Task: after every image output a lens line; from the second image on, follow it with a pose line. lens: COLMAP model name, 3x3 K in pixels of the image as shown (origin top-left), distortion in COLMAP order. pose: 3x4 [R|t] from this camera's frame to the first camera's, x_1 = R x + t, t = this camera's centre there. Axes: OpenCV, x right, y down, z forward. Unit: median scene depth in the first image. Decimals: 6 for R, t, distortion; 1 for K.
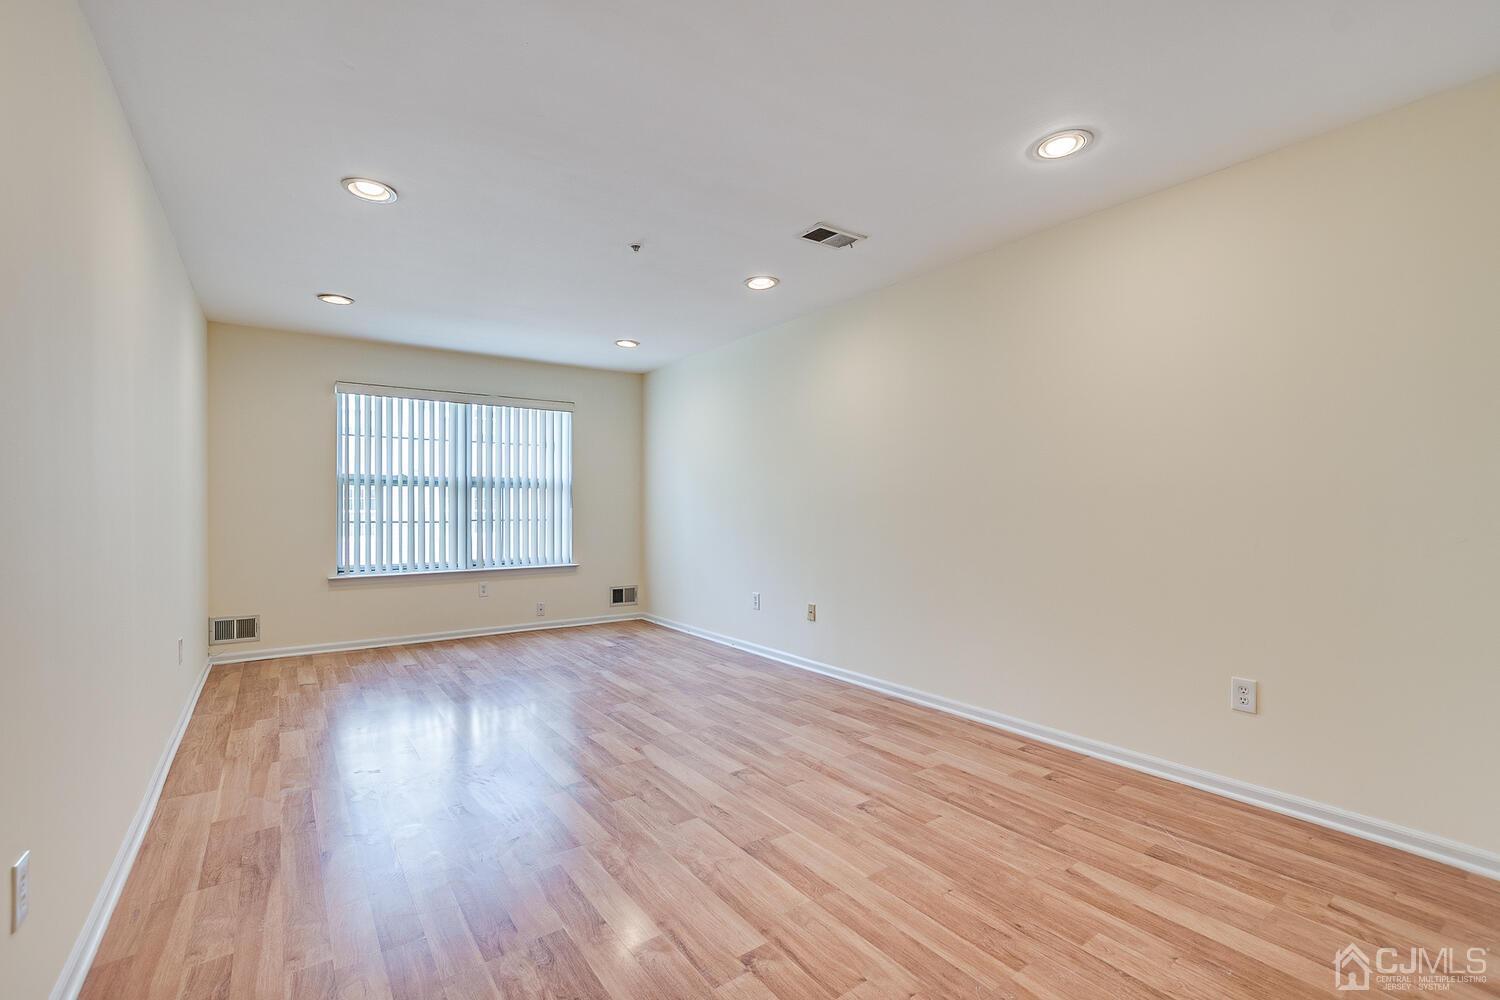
lens RADIAL K [[660.4, 0, 746.1], [0, 660.4, 507.9], [0, 0, 1]] dist [-0.024026, 0.002624]
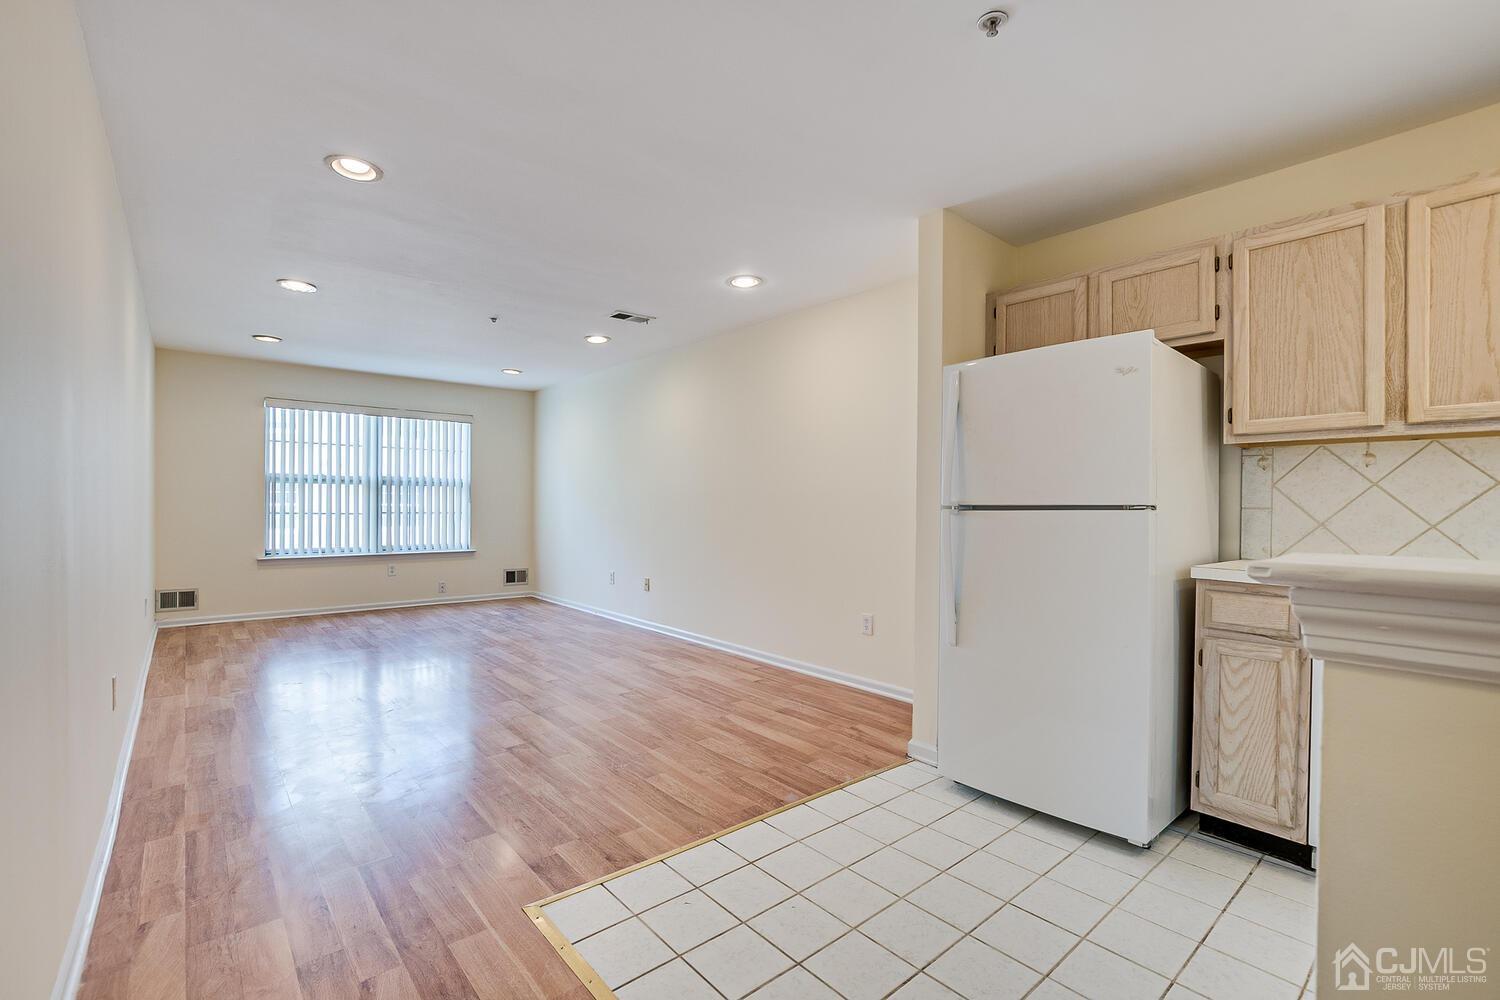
lens RADIAL K [[660.4, 0, 746.9], [0, 660.4, 508.7], [0, 0, 1]] dist [-0.024026, 0.002624]
pose [[0.995966, 0.008746, 0.089307, 0.192324], [-0.009256, 0.999943, 0.005307, -0.000871], [-0.089256, -0.006112, 0.995990, -0.349164]]
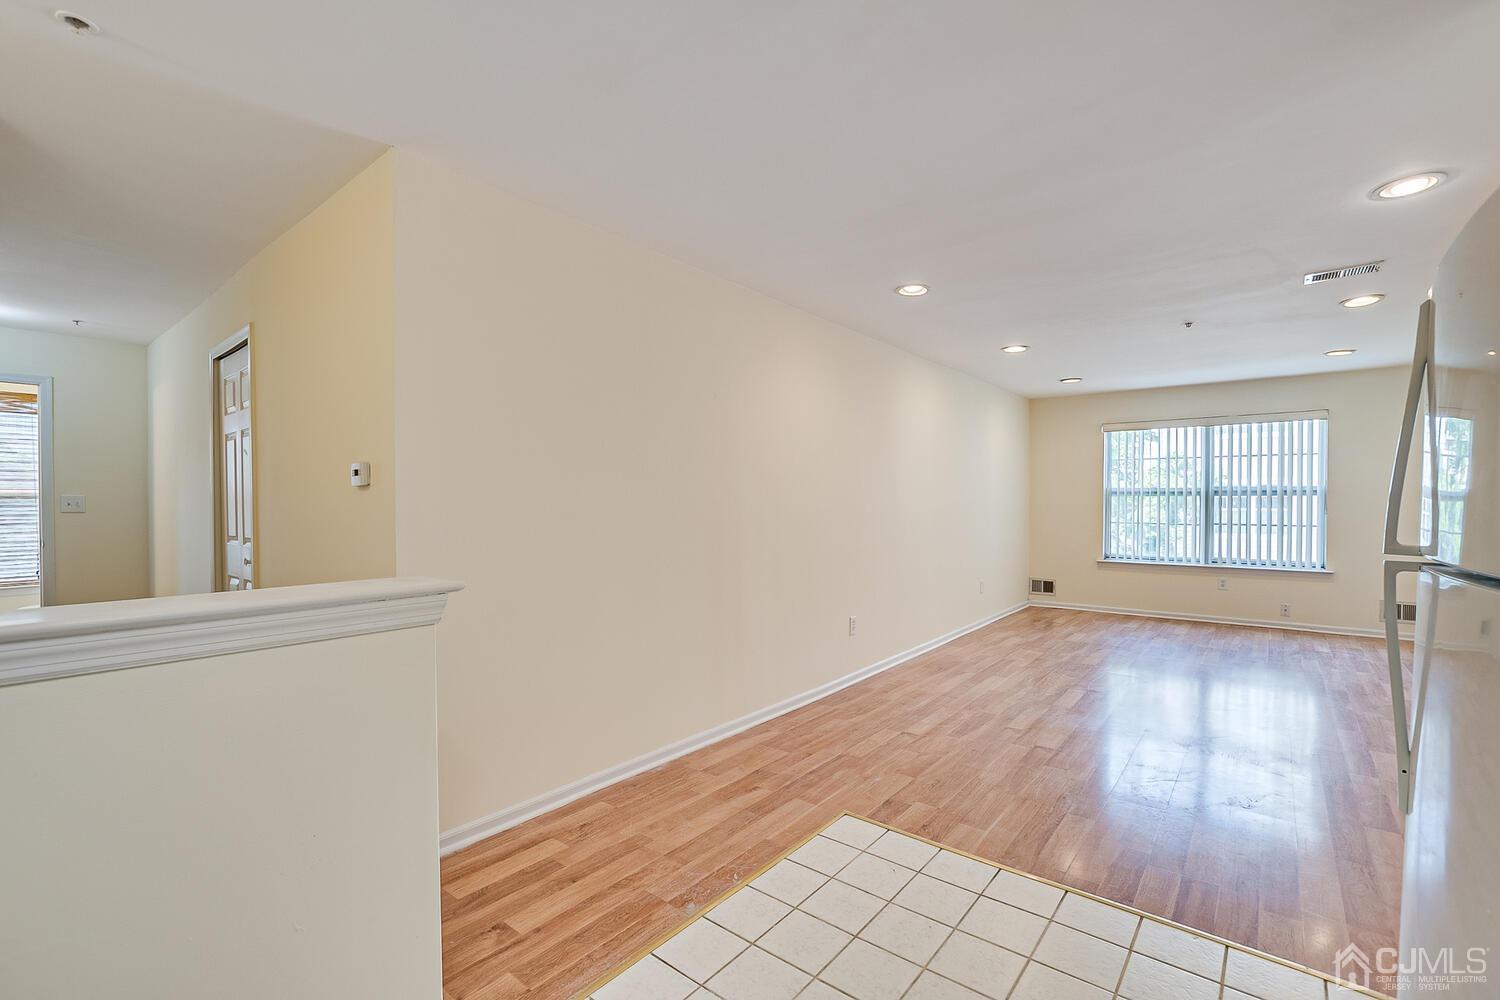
lens RADIAL K [[660.4, 0, 750.1], [0, 660.4, 508.8], [0, 0, 1]] dist [-0.024026, 0.002624]
pose [[0.269684, 0.012004, -0.962874, 0.663476], [-0.002739, 0.999928, 0.011699, -0.027104], [0.962945, -0.000517, 0.269698, -0.159007]]
